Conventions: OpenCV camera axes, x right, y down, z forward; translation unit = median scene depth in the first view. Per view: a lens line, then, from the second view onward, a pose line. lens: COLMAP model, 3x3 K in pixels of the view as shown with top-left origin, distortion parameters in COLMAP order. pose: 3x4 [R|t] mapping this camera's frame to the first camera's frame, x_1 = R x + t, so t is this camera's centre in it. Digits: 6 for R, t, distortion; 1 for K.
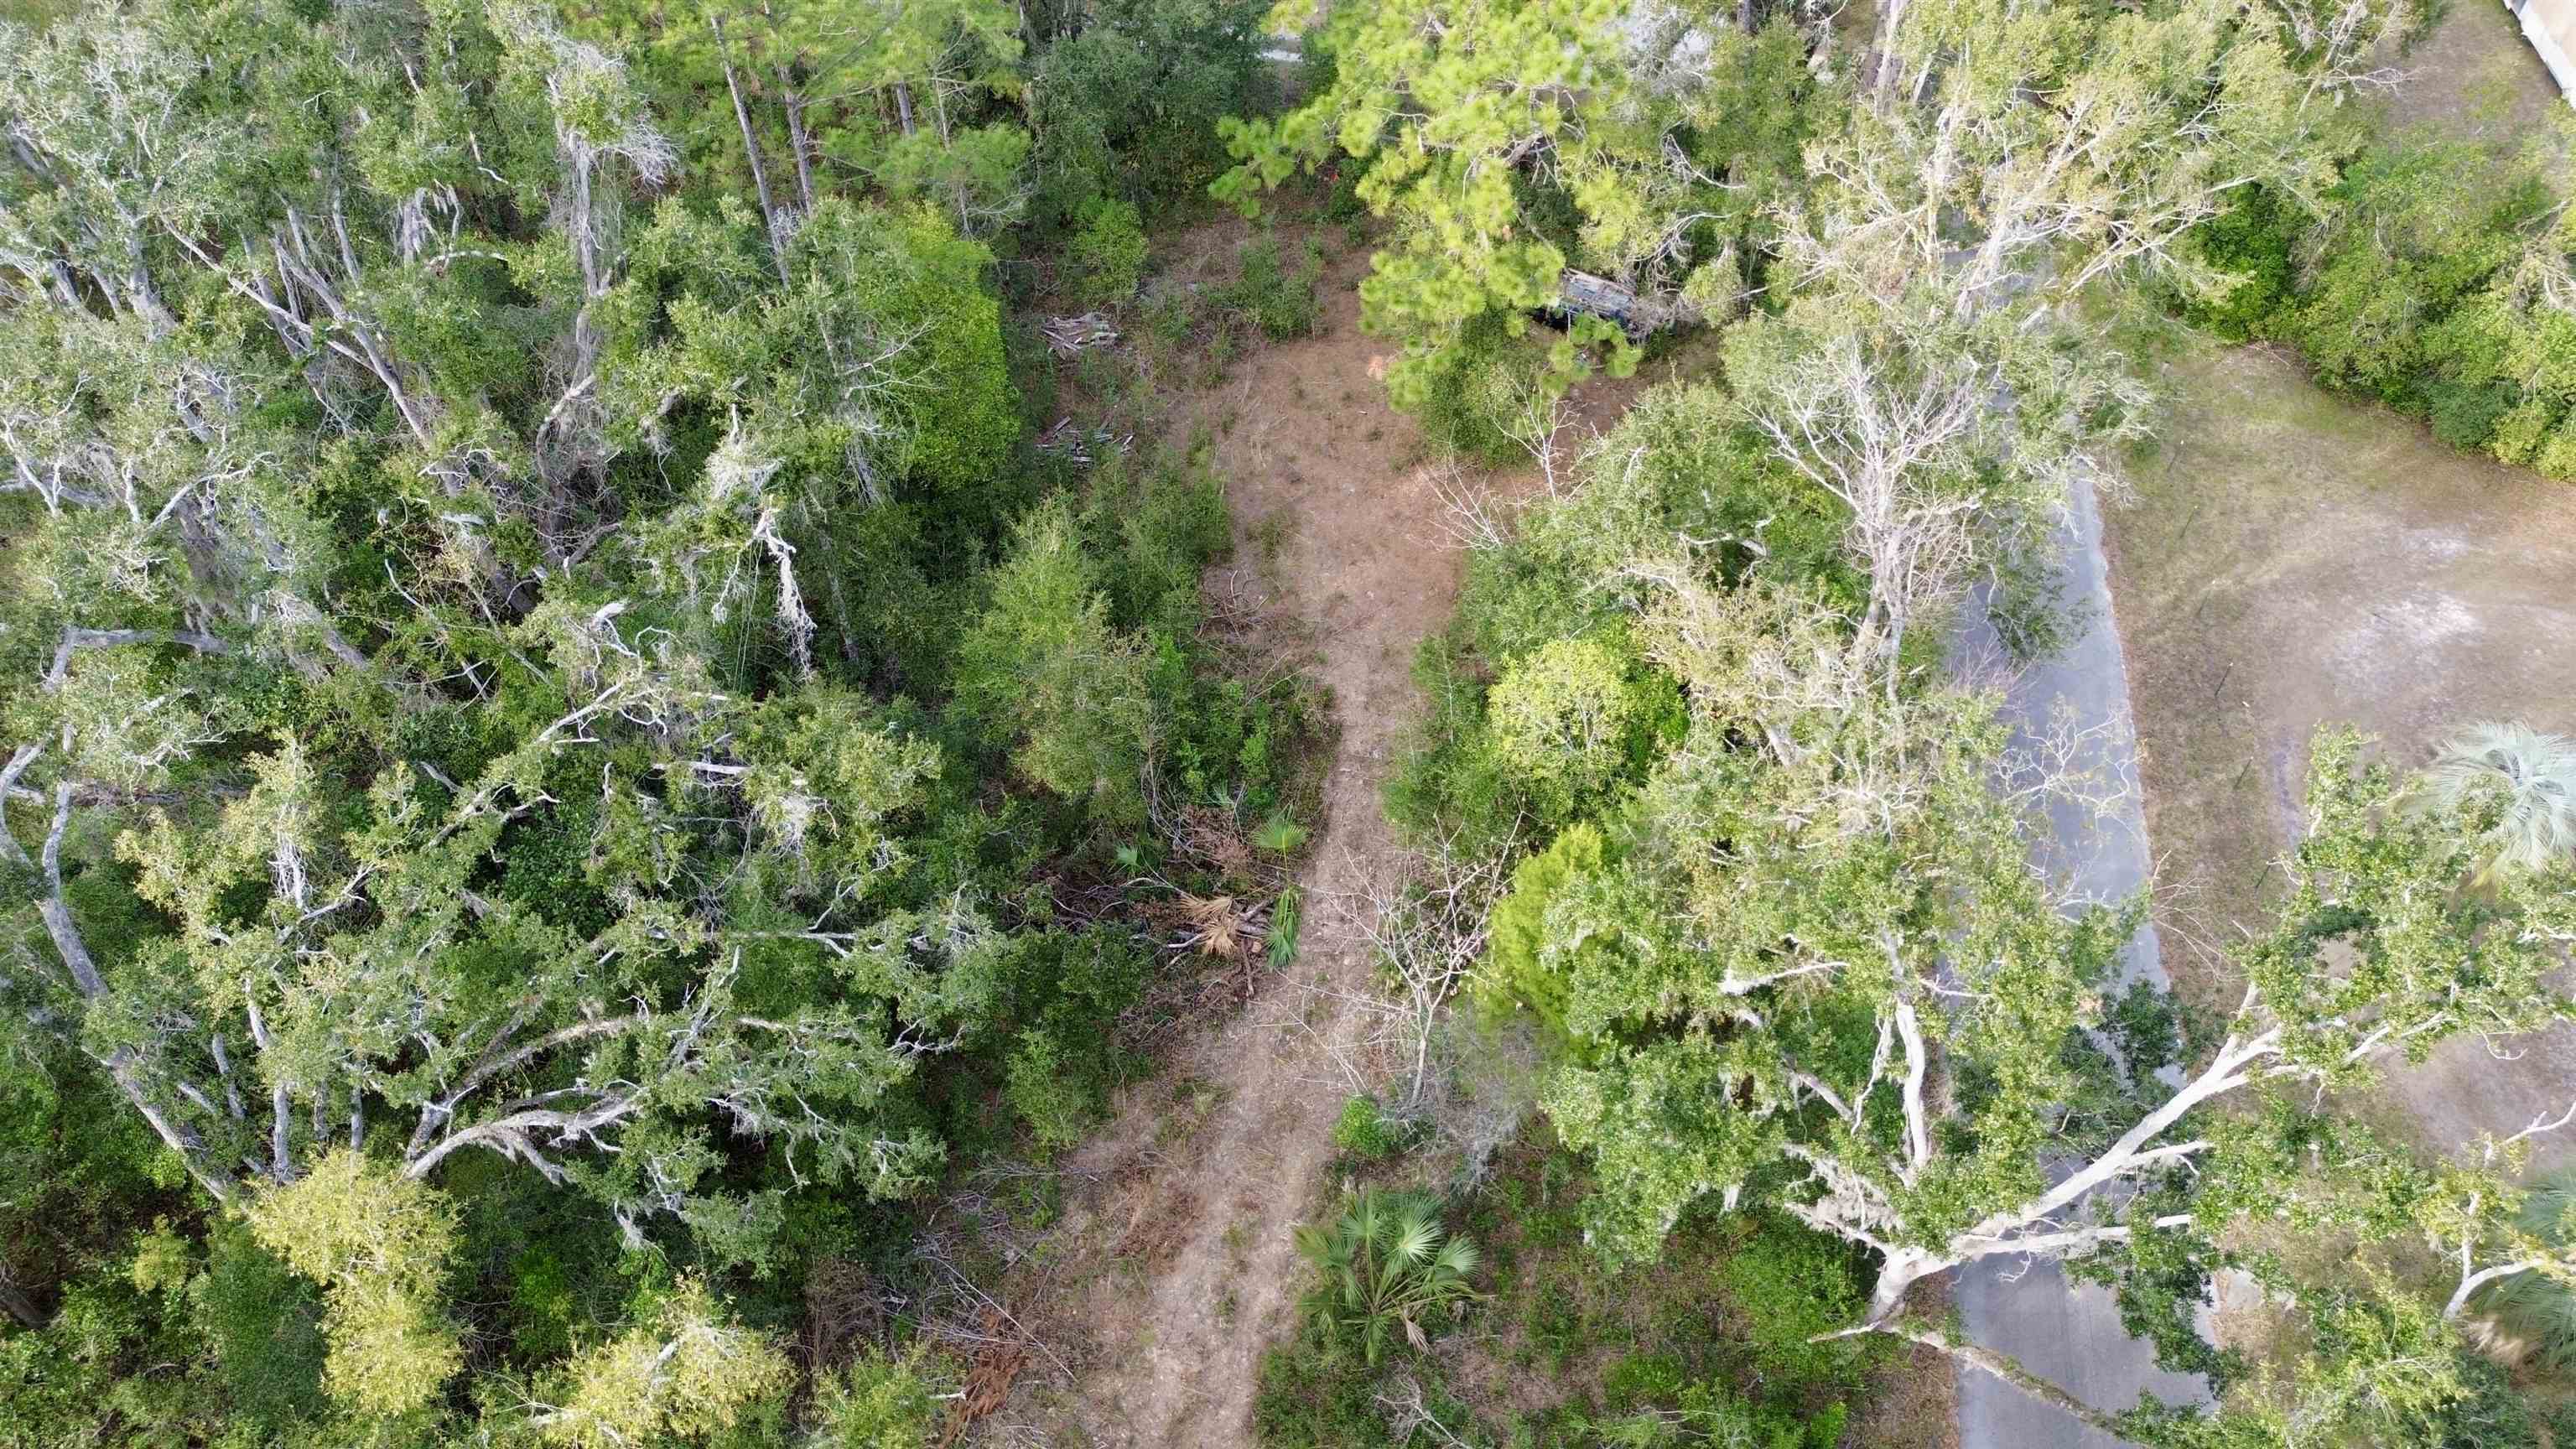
lens RADIAL K [[1814.6, 0, 1295.2], [0, 1814.6, 719.8], [0, 0, 1]] dist [0.076574, -0.073772]
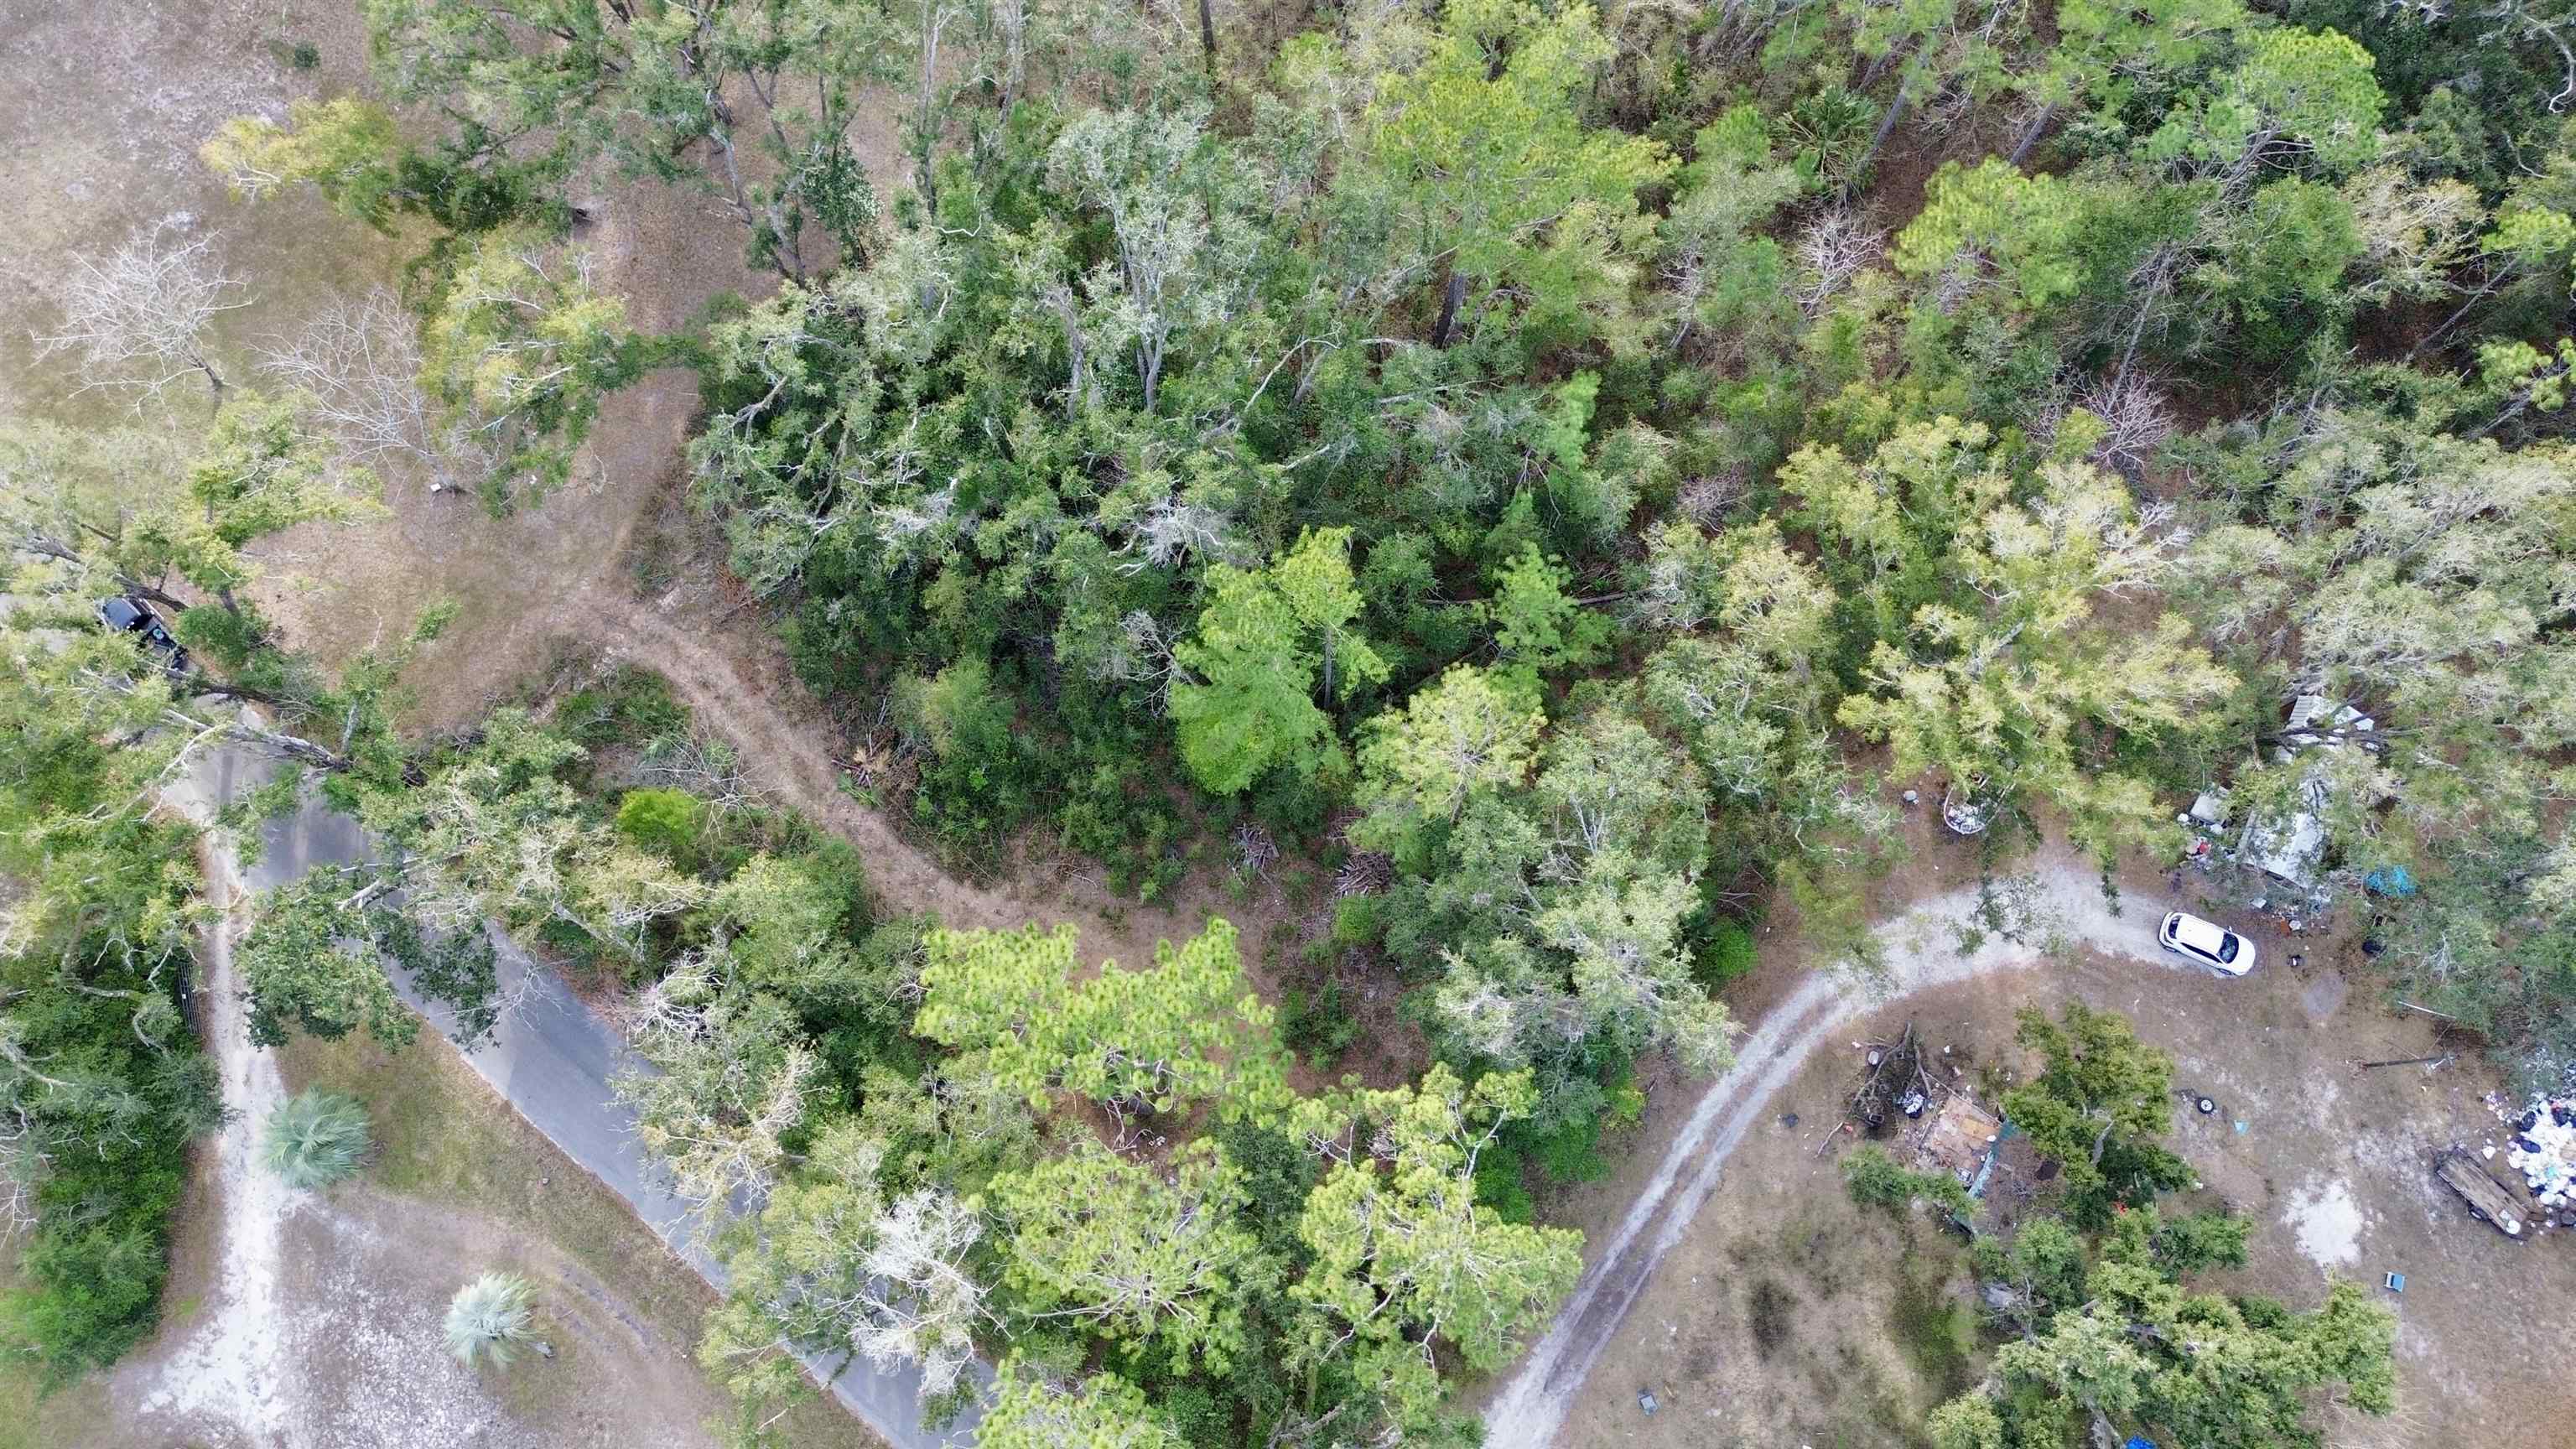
lens RADIAL K [[1817.2, 0, 1294.9], [0, 1817.2, 721.8], [0, 0, 1]] dist [0.077975, -0.075992]
pose [[-0.476842, 0.852055, -0.215923, 0.138196], [-0.658167, -0.183286, 0.730221, -1.723089], [0.582613, 0.490314, 0.648194, -0.057119]]
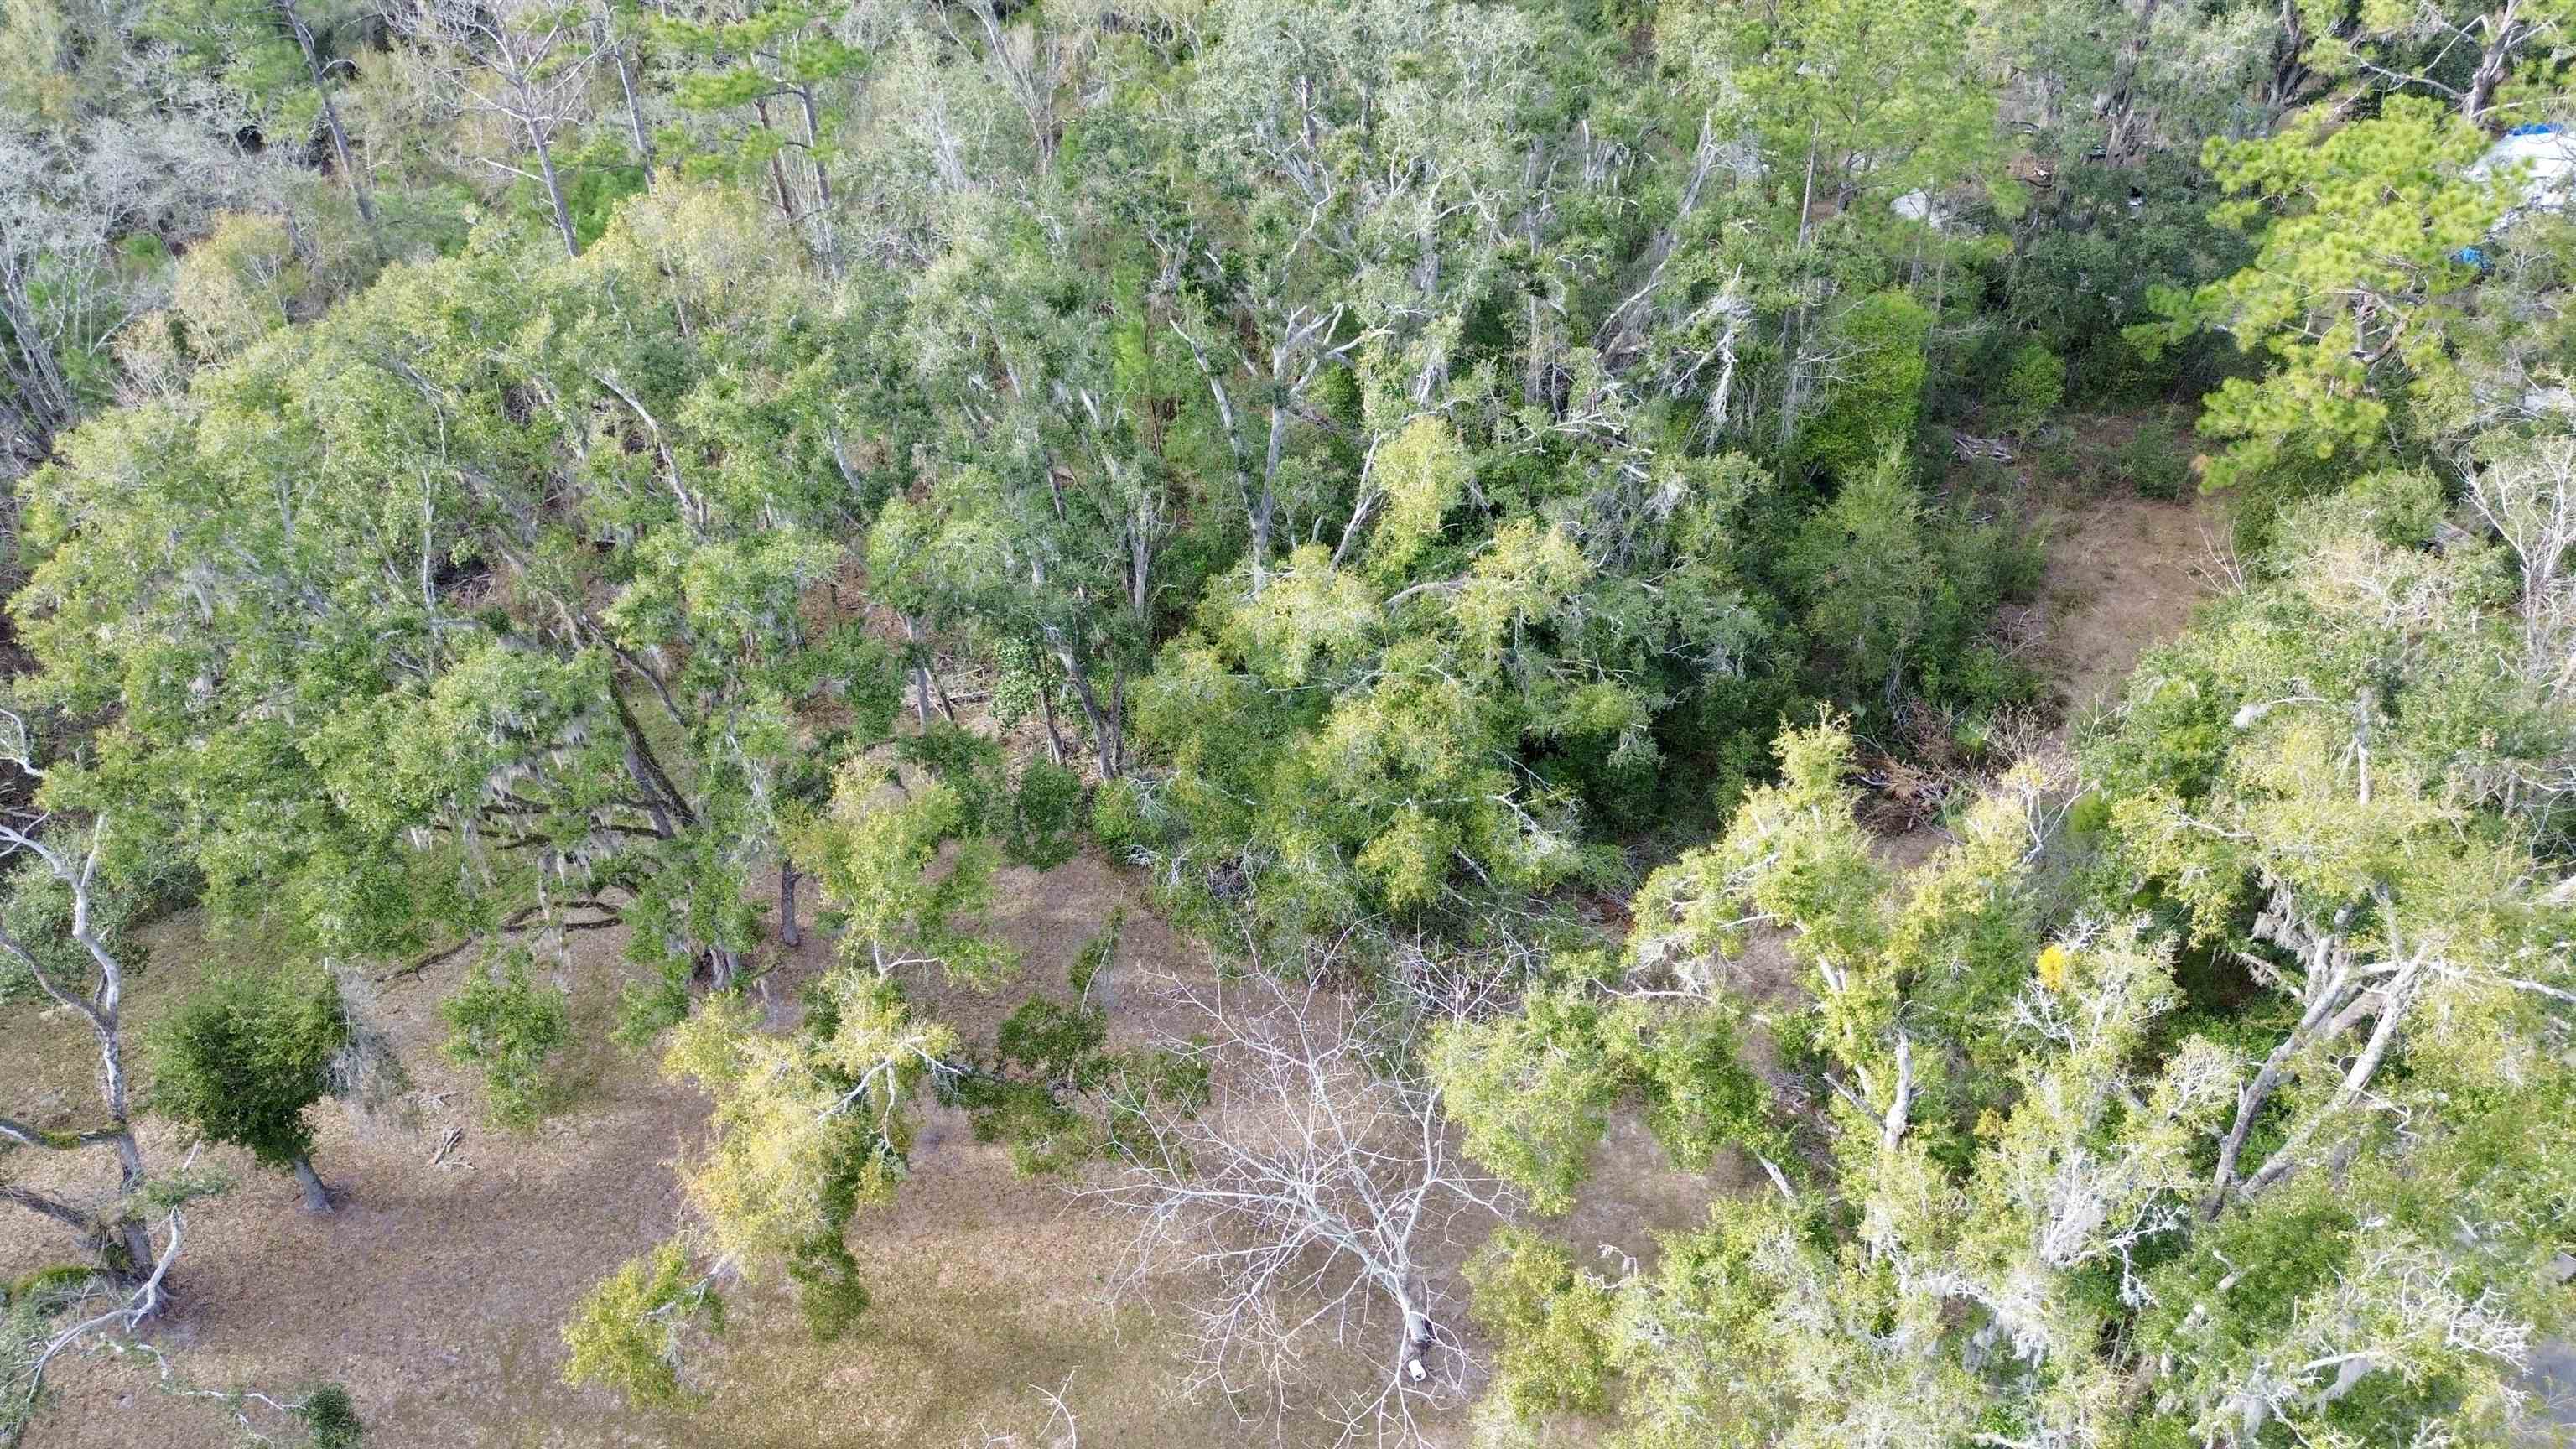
lens RADIAL K [[1814.6, 0, 1295.2], [0, 1814.6, 719.8], [0, 0, 1]] dist [0.076574, -0.073772]
pose [[0.821378, 0.331849, -0.463912, 0.206615], [-0.419953, 0.902221, -0.098164, 0.409134], [0.385976, 0.275451, 0.880426, -0.384122]]
